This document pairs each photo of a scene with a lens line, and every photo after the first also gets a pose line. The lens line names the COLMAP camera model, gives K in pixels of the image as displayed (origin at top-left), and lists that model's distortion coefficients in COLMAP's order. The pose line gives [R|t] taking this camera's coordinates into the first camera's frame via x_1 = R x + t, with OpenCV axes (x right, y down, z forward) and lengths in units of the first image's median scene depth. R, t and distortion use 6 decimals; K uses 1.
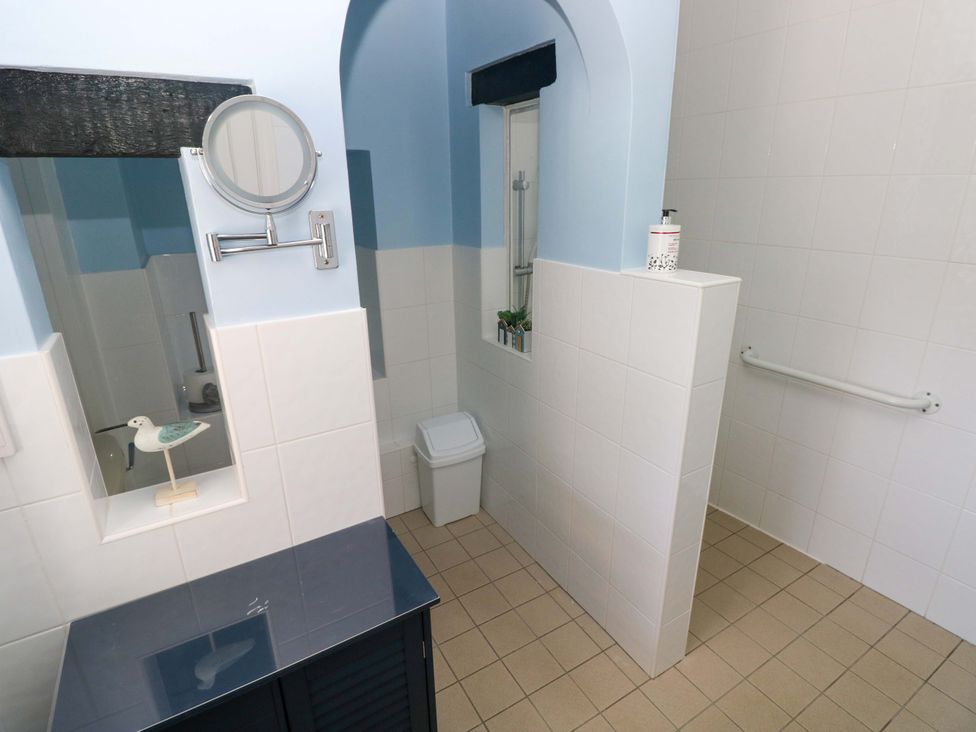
lens RADIAL K [[510.1, 0, 484.7], [0, 510.1, 359.1], [0, 0, 1]] dist [0.002757, -0.013036]
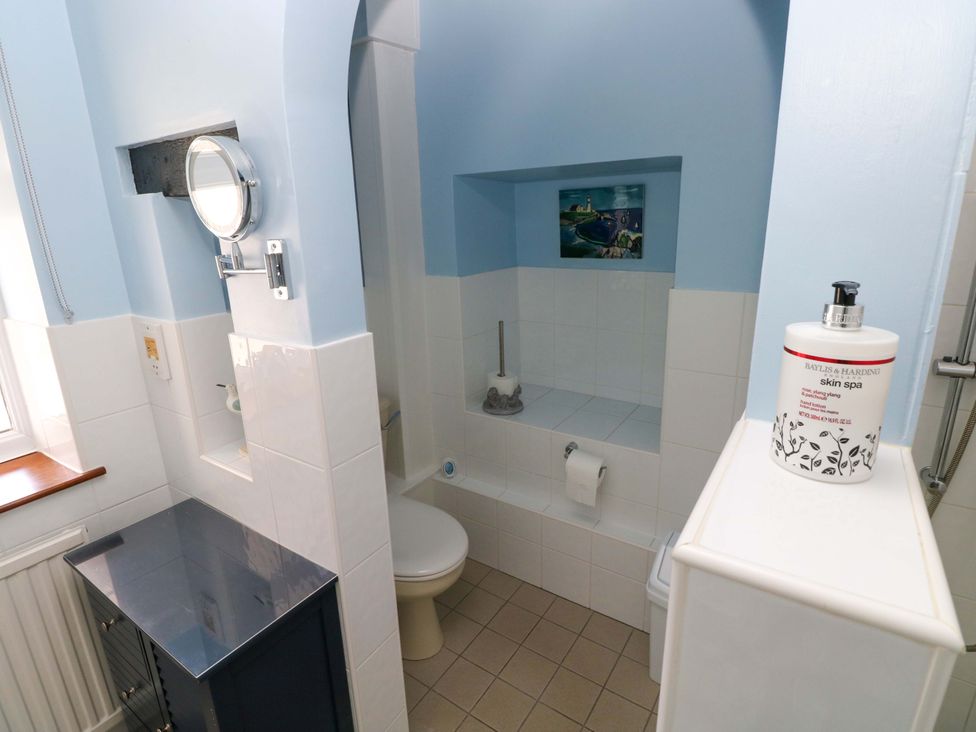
lens RADIAL K [[508.7, 0, 487.8], [0, 508.7, 354.9], [0, 0, 1]] dist [0.017245, -0.023717]
pose [[0.424379, 0.242938, -0.872286, 0.541231], [-0.266770, 0.954124, 0.135943, -0.233379], [0.865295, 0.175009, 0.469719, 0.665522]]
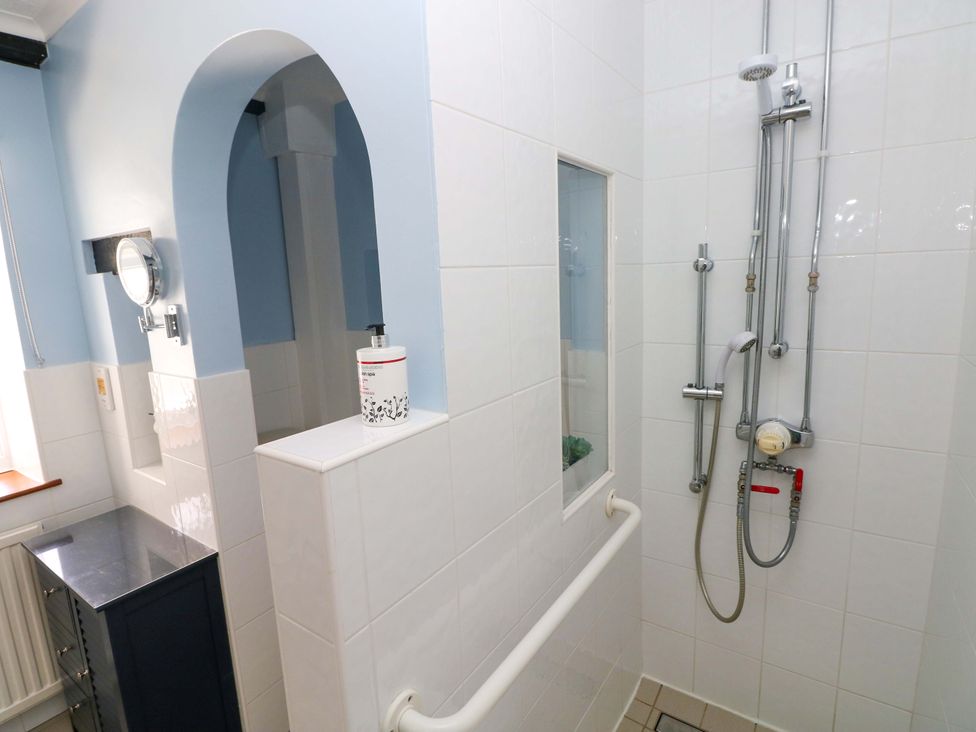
lens RADIAL K [[510.1, 0, 484.7], [0, 510.1, 359.1], [0, 0, 1]] dist [0.002757, -0.013036]
pose [[0.409519, 0.146848, -0.900405, 0.961560], [-0.253221, 0.966477, 0.042455, -0.308309], [0.876455, 0.210615, 0.432975, 0.843964]]
